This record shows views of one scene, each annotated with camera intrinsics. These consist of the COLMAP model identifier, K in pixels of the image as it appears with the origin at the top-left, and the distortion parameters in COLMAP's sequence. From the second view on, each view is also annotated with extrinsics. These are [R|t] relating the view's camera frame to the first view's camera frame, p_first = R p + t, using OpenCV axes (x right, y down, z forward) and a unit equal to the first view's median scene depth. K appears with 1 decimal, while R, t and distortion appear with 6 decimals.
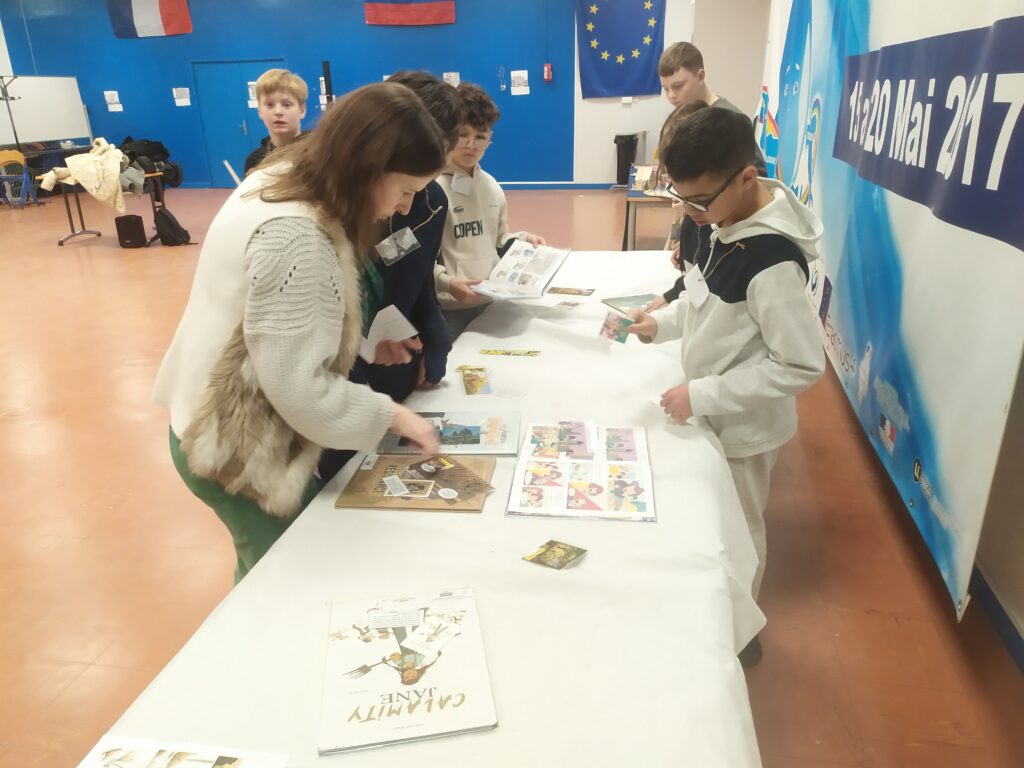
lens RADIAL K [[731.0, 0, 512.0], [0, 731.0, 384.0], [0, 0, 1]] dist [0.003630, -0.004268]
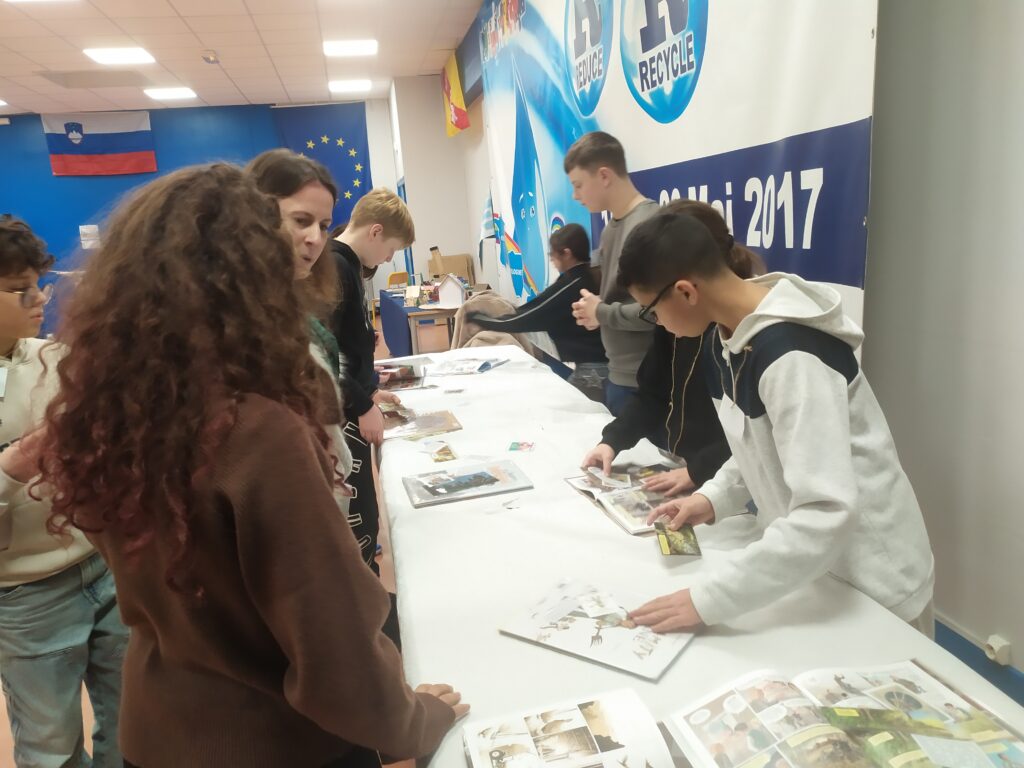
lens RADIAL K [[727.1, 0, 512.0], [0, 727.1, 384.0], [0, 0, 1]] dist [0.003326, -0.002865]
pose [[0.923174, -0.129216, 0.362012, -0.315166], [0.189174, 0.972583, -0.135263, 0.056032], [-0.334608, 0.193355, 0.922308, -0.052438]]
